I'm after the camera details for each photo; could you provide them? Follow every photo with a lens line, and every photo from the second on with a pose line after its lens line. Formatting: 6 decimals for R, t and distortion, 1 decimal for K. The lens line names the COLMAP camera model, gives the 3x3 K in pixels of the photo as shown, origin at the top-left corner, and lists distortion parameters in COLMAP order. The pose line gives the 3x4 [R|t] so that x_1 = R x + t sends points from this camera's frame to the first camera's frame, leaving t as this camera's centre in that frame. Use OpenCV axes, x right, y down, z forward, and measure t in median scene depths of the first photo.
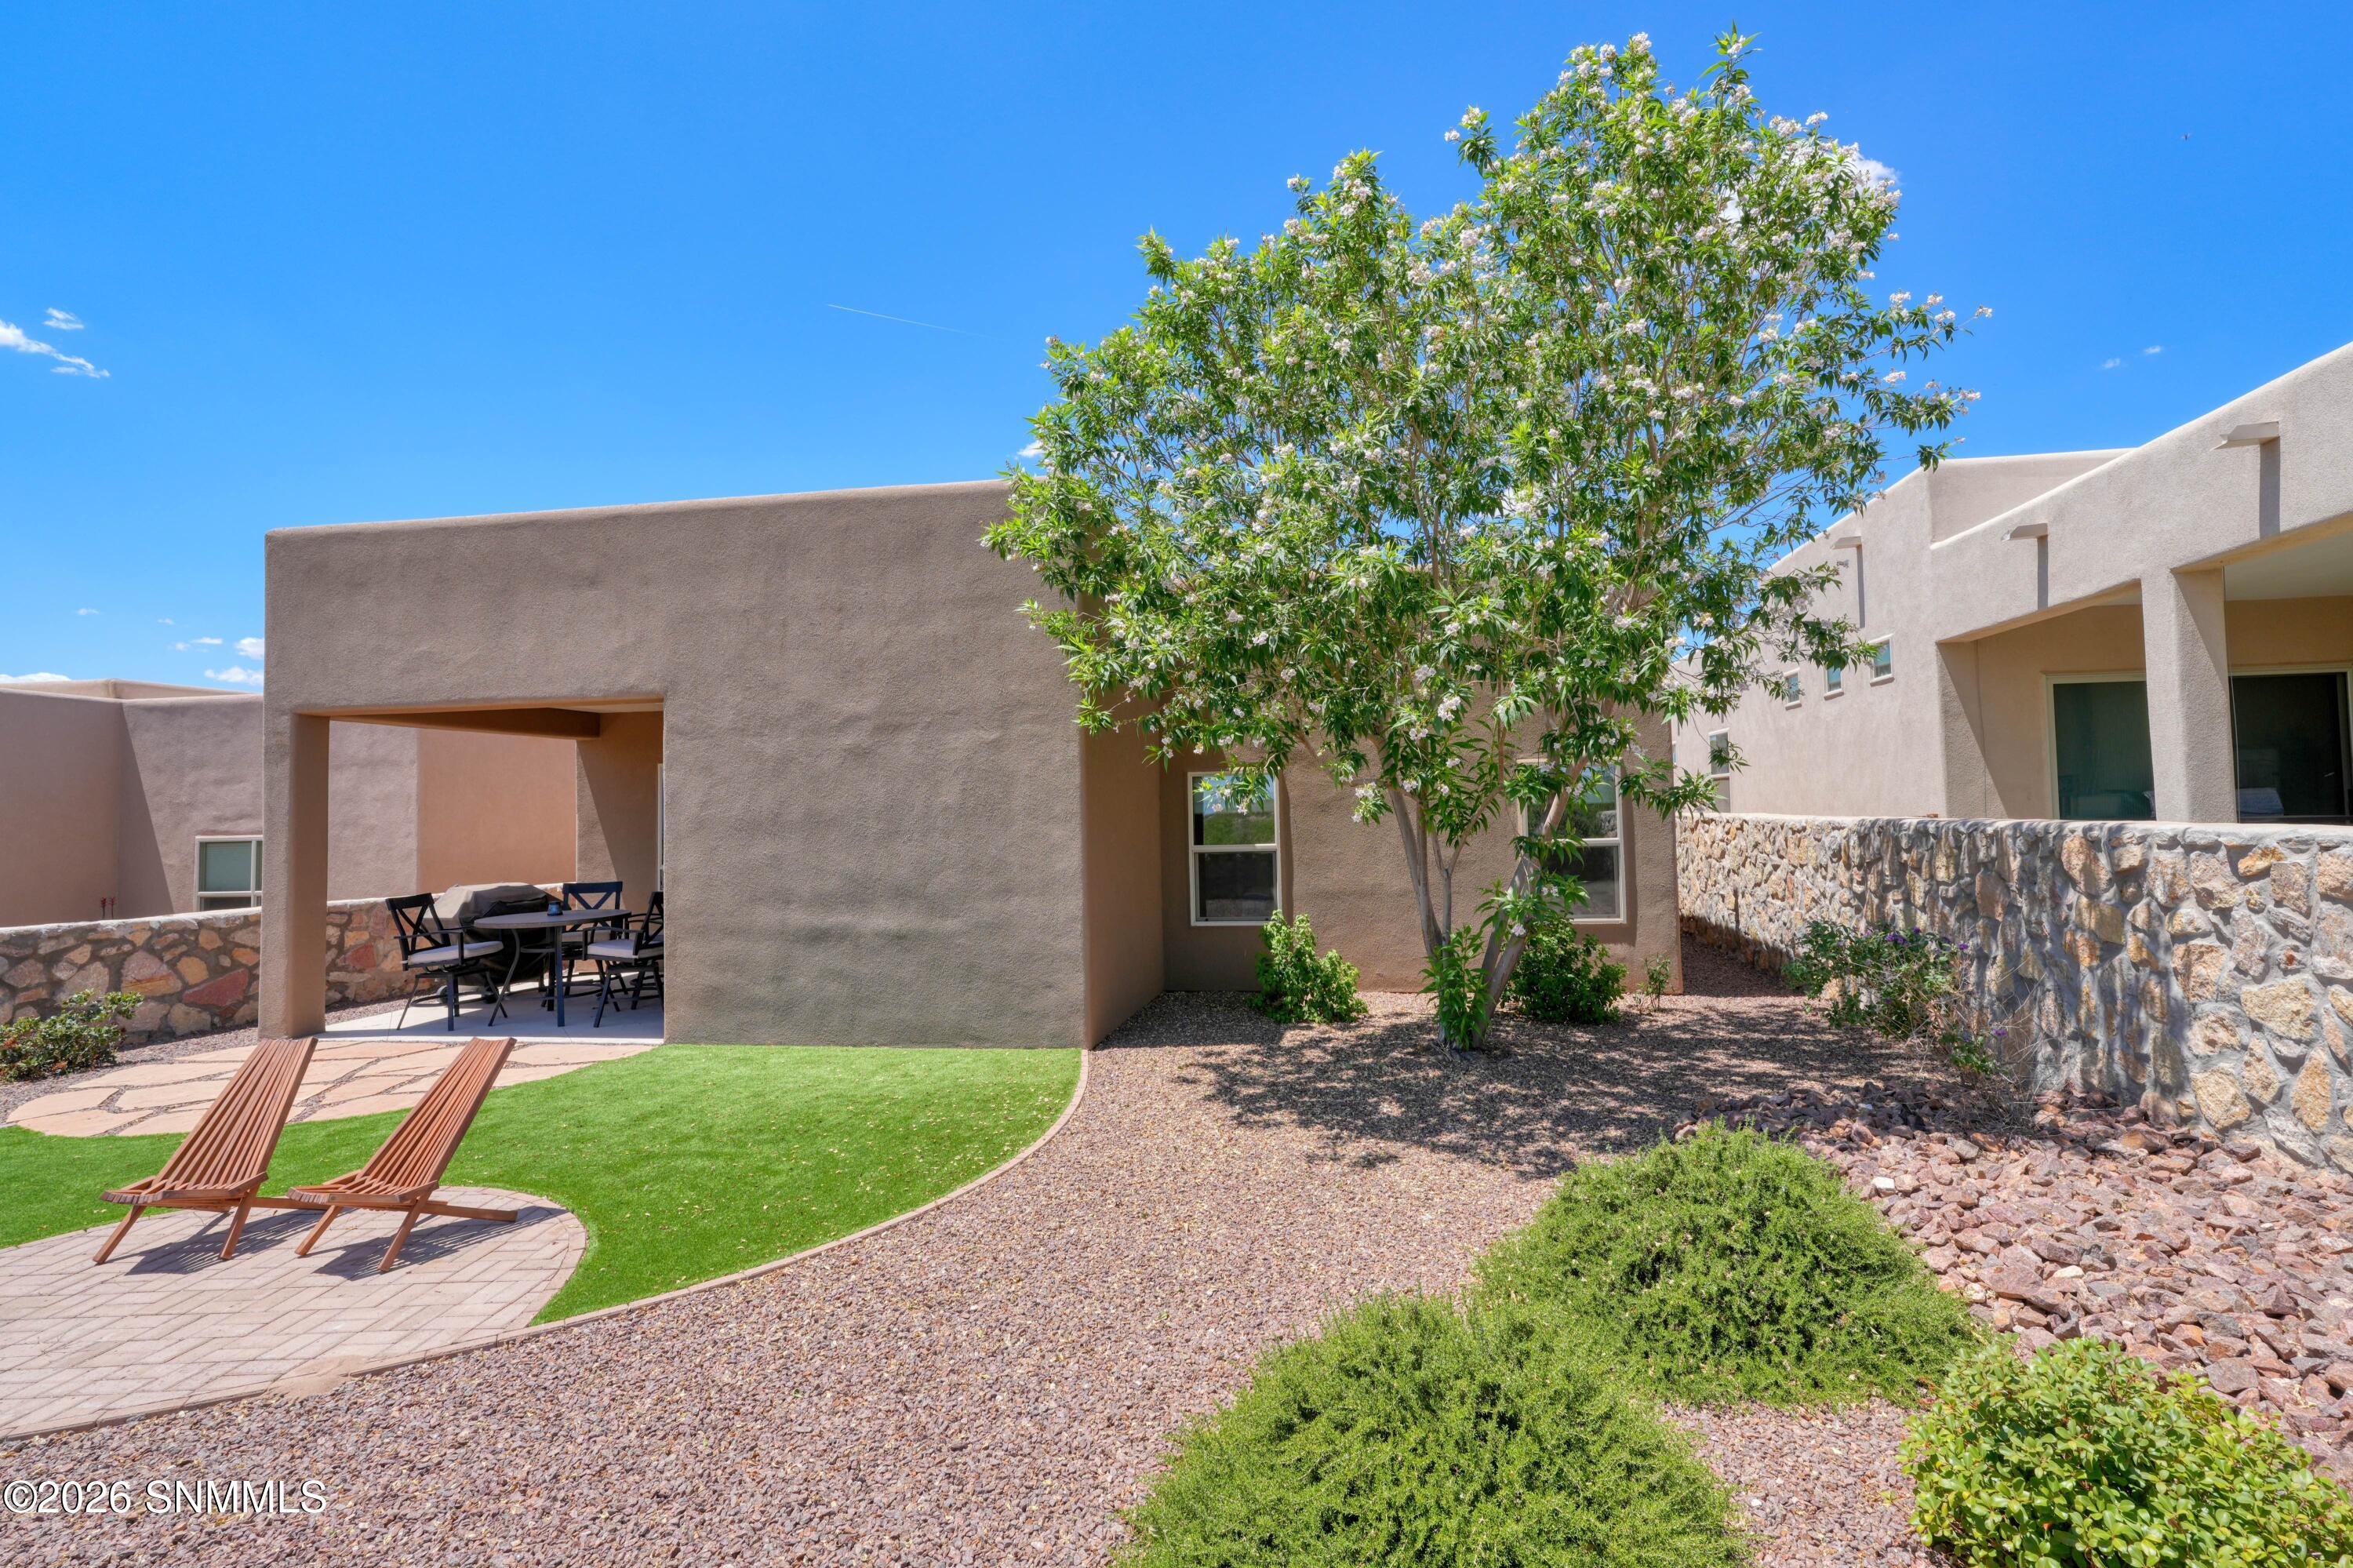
lens RADIAL K [[1153.2, 0, 1132.5], [0, 1153.2, 782.8], [0, 0, 1]] dist [-0.000059, -0.000195]
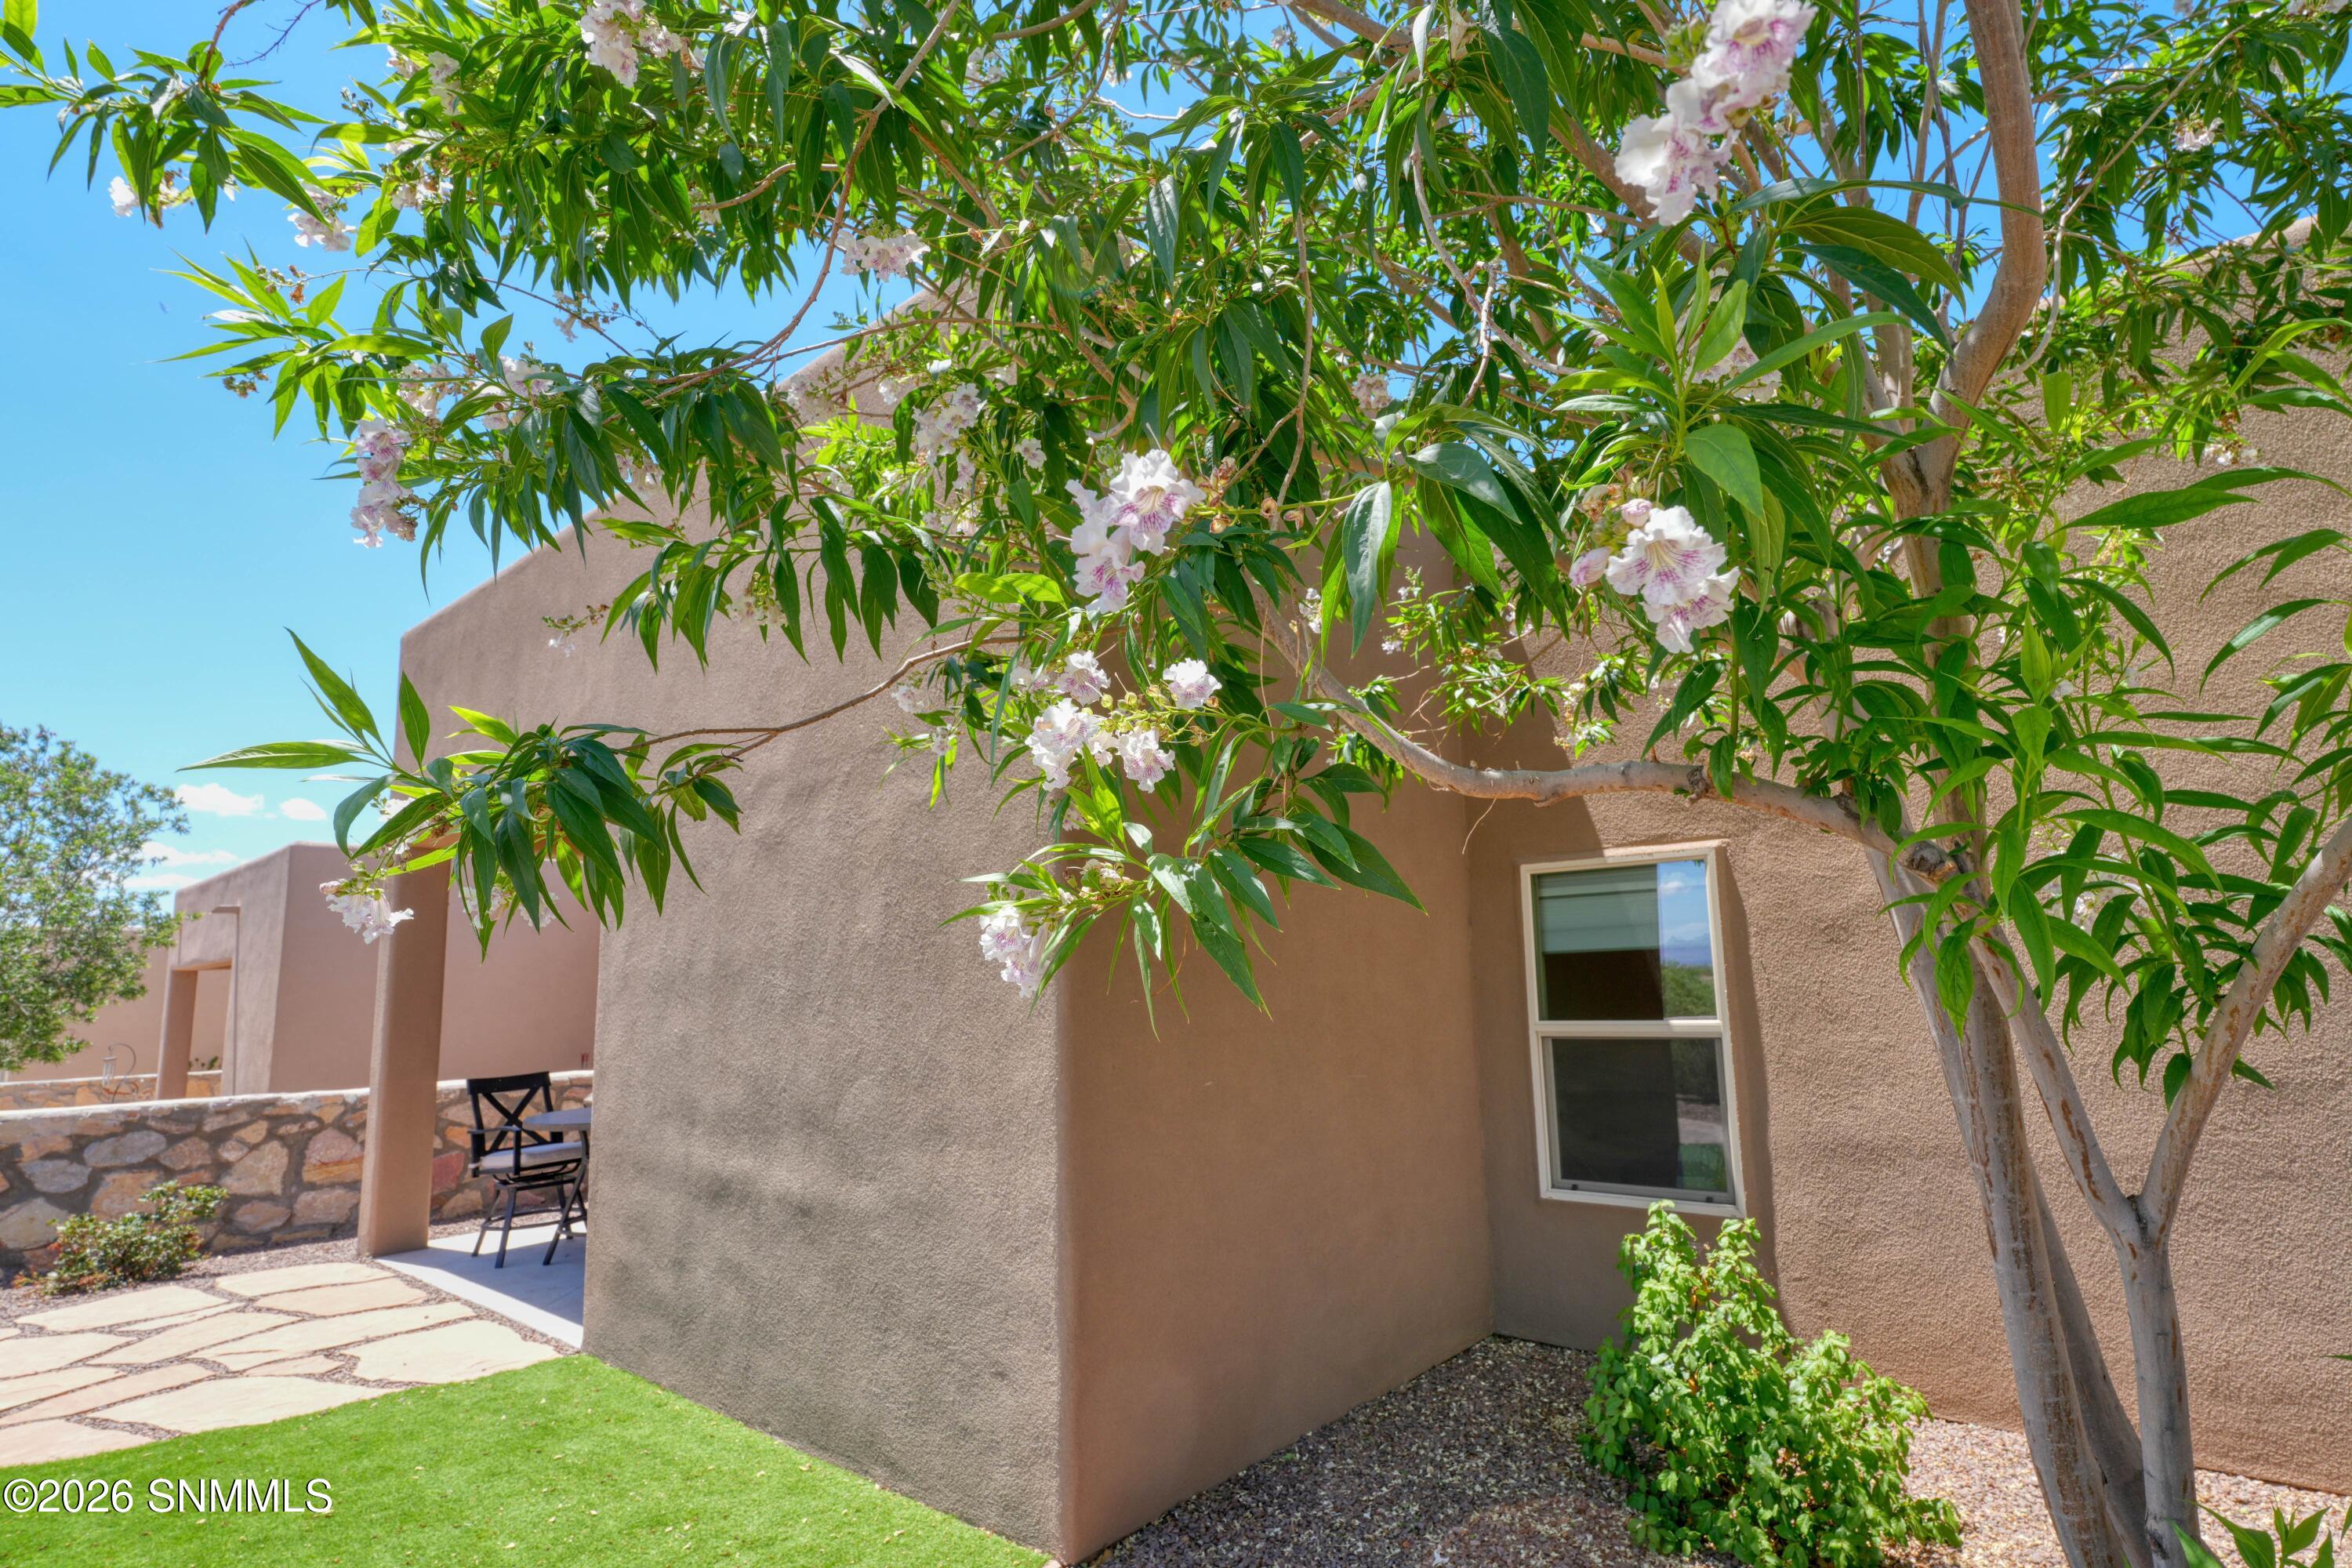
lens RADIAL K [[1187.1, 0, 1181.9], [0, 1187.1, 814.1], [0, 0, 1]] dist [-0.002962, -0.000350]
pose [[0.882246, -0.070554, -0.465472, 0.177524], [0.023842, 0.994134, -0.105495, 0.021022], [0.470185, 0.081975, 0.878753, 0.577373]]
